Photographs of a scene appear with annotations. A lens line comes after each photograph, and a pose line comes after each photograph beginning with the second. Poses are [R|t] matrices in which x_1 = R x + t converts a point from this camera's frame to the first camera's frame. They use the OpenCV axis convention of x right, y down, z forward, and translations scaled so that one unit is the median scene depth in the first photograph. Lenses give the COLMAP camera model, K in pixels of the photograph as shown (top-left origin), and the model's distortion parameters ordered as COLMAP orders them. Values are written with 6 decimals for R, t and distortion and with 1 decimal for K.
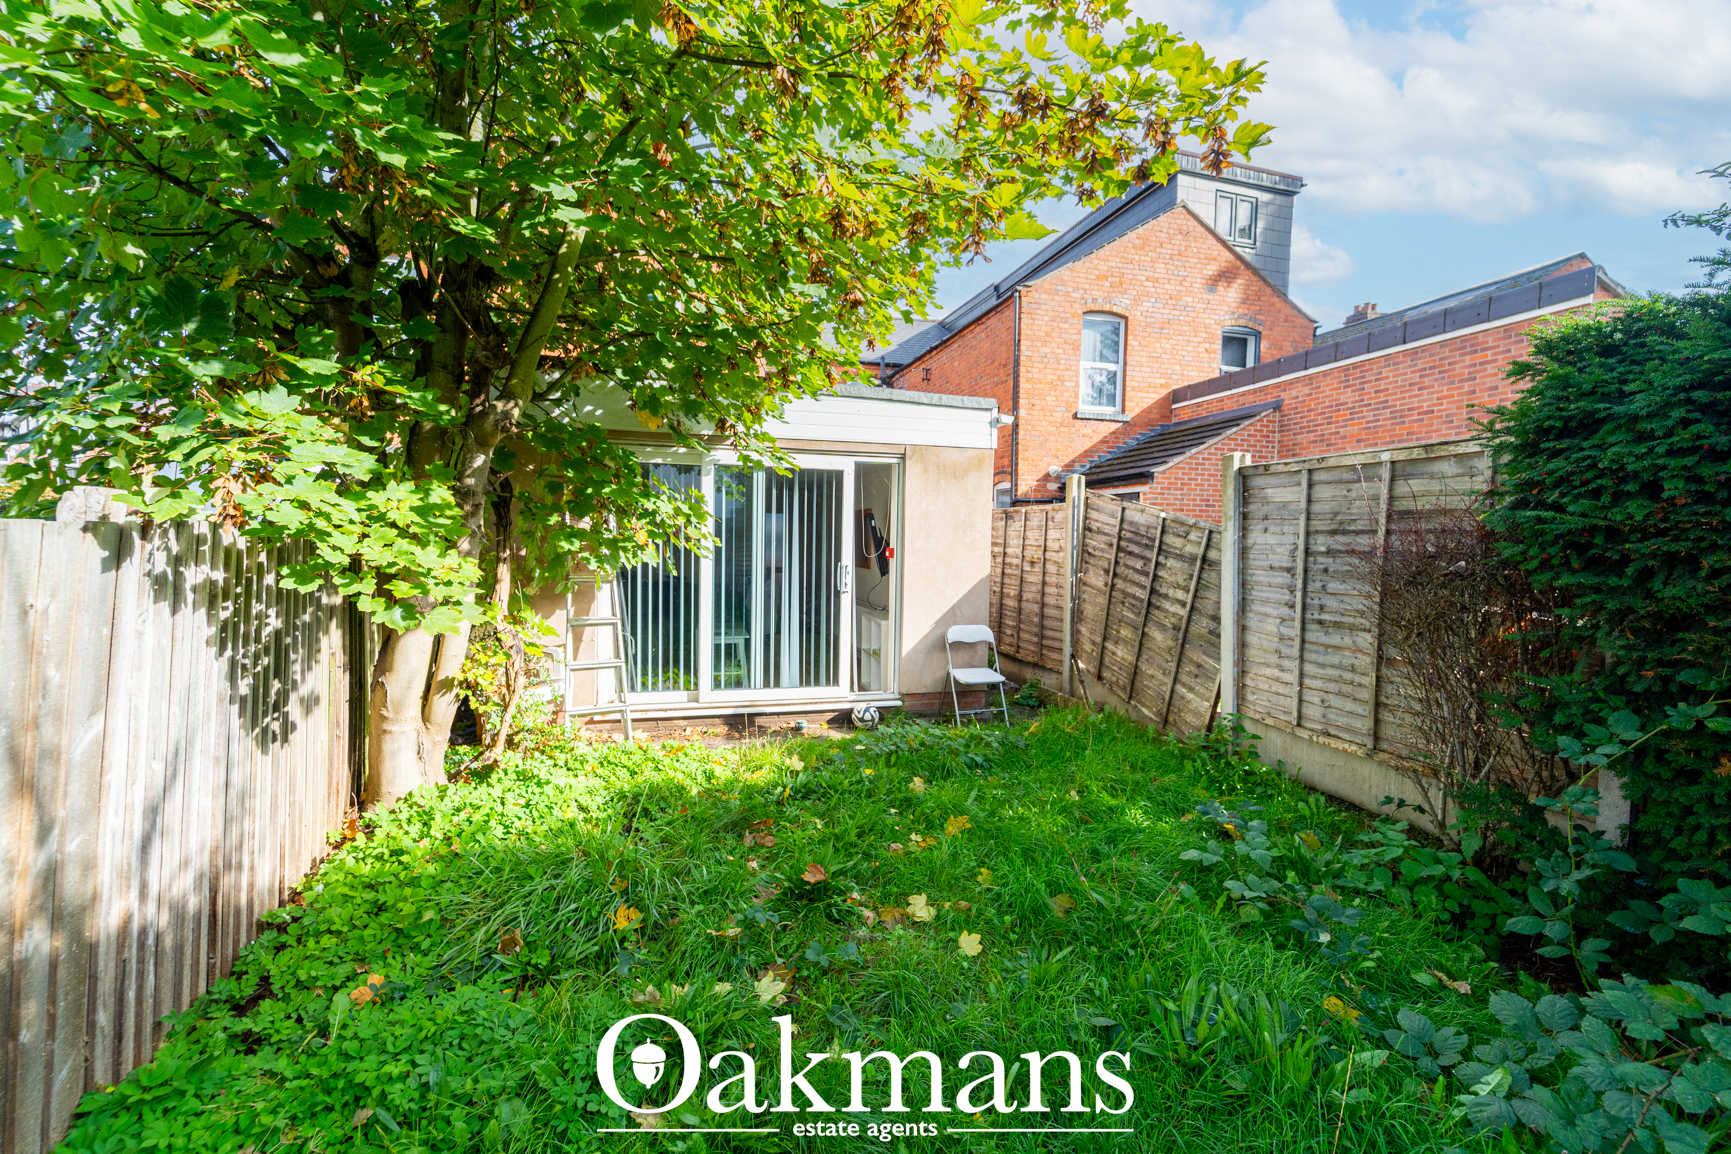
lens RADIAL K [[715.8, 0, 873.5], [0, 715.8, 570.7], [0, 0, 1]] dist [0.004998, -0.003715]
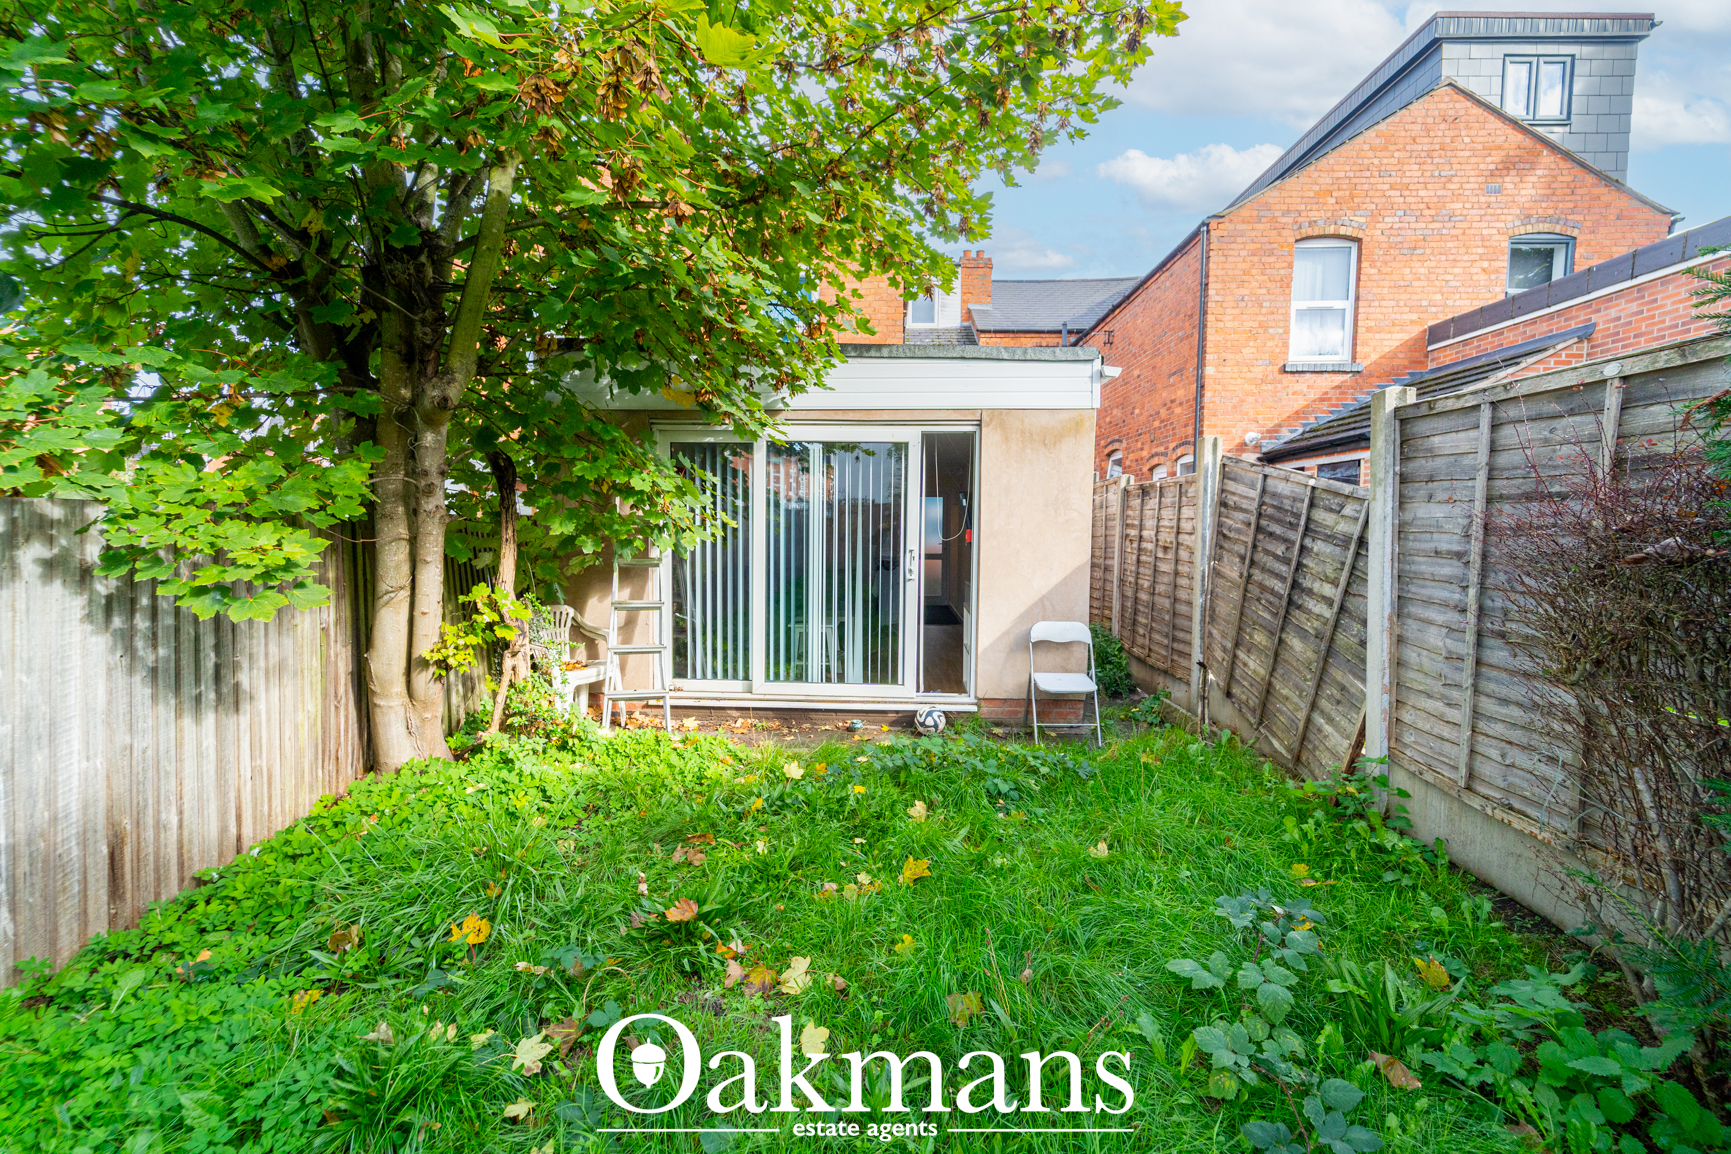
lens RADIAL K [[723.6, 0, 866.4], [0, 723.6, 571.9], [0, 0, 1]] dist [0.008528, -0.006480]
pose [[0.949464, 0.011711, -0.313657, 0.200506], [-0.006226, 0.999810, 0.018484, 0.003840], [0.313814, -0.015597, 0.949356, 0.137872]]
